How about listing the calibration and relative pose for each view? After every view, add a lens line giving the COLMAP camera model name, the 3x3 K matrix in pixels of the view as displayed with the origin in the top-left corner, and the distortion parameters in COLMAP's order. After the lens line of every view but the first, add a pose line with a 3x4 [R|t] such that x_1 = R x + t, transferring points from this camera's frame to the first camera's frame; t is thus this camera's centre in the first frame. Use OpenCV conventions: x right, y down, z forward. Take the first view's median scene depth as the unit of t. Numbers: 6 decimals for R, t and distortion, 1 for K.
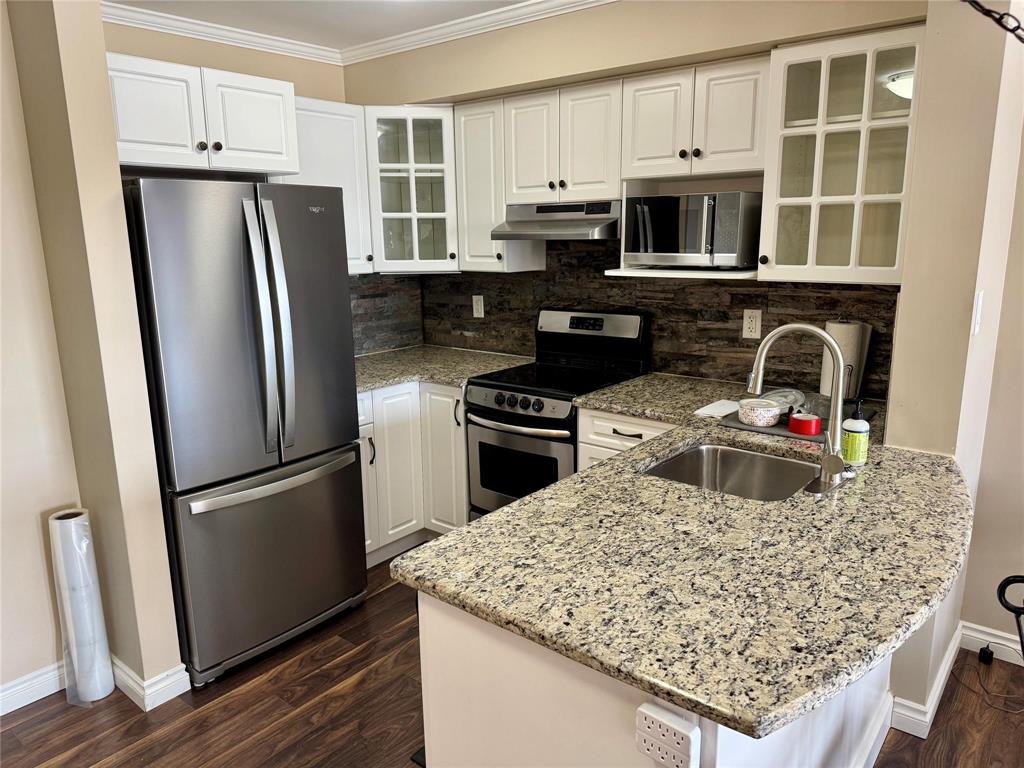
lens RADIAL K [[735.5, 0, 512.0], [0, 735.5, 384.0], [0, 0, 1]] dist [0.075706, -0.089391]
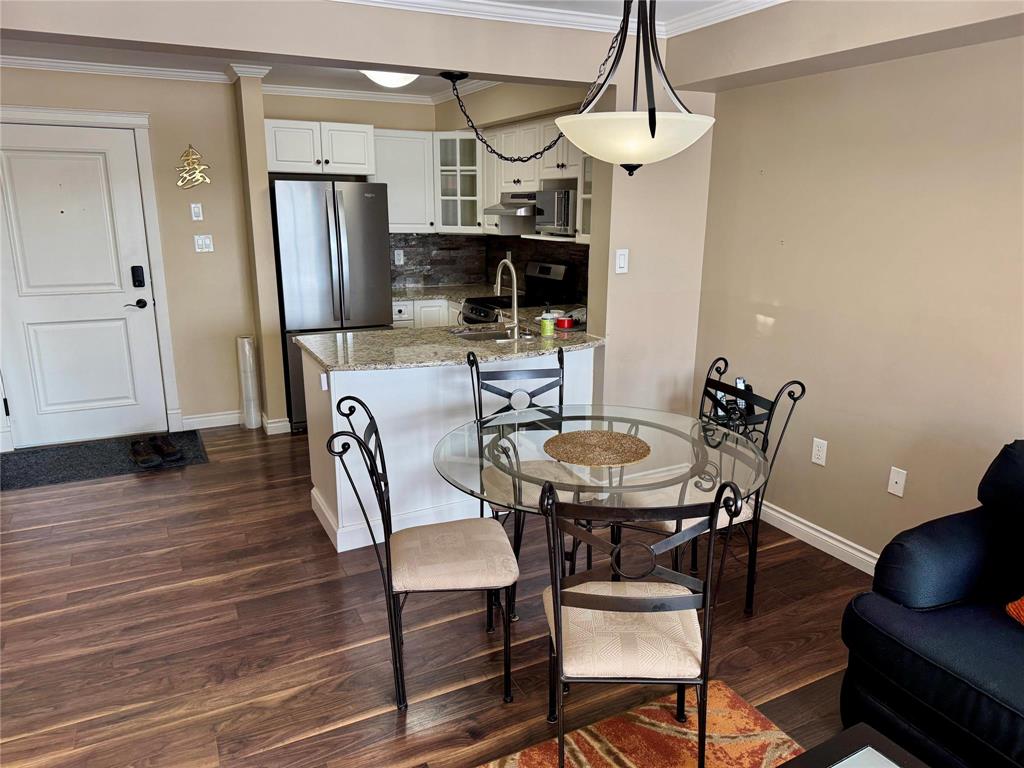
lens RADIAL K [[735.5, 0, 512.0], [0, 735.5, 384.0], [0, 0, 1]] dist [0.075706, -0.089391]
pose [[0.915404, 0.116159, -0.385413, 0.677228], [-0.104305, 0.993206, 0.051605, 0.085019], [0.388789, -0.007039, 0.921300, -0.475066]]
